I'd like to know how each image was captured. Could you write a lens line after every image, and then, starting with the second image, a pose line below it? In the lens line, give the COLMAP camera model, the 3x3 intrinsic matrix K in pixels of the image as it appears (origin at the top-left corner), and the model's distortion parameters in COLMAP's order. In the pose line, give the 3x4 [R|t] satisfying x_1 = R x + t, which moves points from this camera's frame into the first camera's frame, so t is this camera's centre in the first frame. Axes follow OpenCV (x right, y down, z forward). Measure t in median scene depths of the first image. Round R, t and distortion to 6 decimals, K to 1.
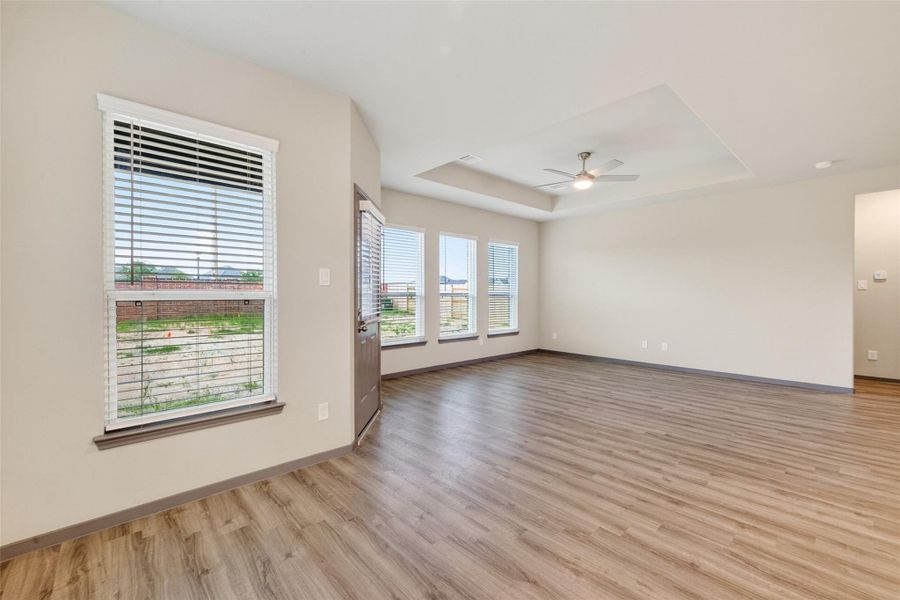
lens RADIAL K [[372.0, 0, 442.4], [0, 372.0, 296.1], [0, 0, 1]] dist [-0.001581, 0.001621]
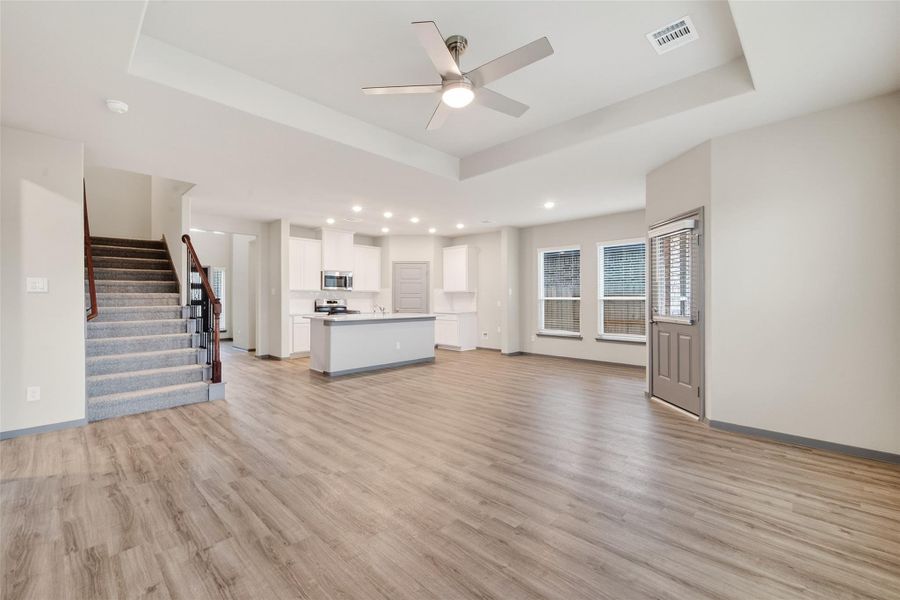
lens RADIAL K [[389.8, 0, 437.1], [0, 389.8, 294.1], [0, 0, 1]] dist [0.016683, -0.000807]
pose [[-0.998529, 0.001354, -0.054201, 0.644361], [0.001796, 0.999965, -0.008118, -0.006148], [0.054188, -0.008203, -0.998497, 2.291207]]
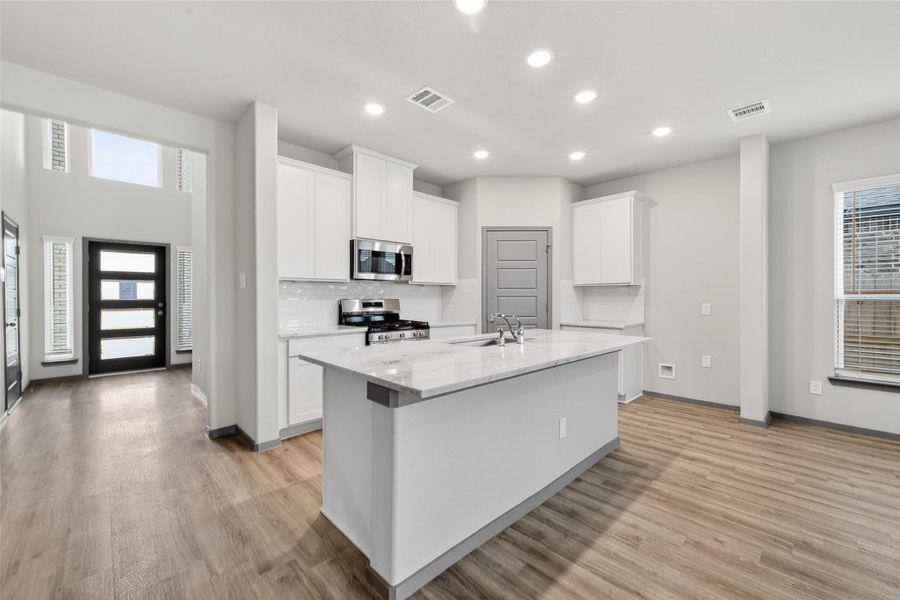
lens RADIAL K [[366.2, 0, 448.9], [0, 366.2, 300.4], [0, 0, 1]] dist [-0.002270, -0.000191]
pose [[-0.999163, 0.002491, -0.040836, 0.997285], [0.001772, 0.999843, 0.017637, -0.010589], [0.040873, 0.017549, -0.999010, 0.880636]]
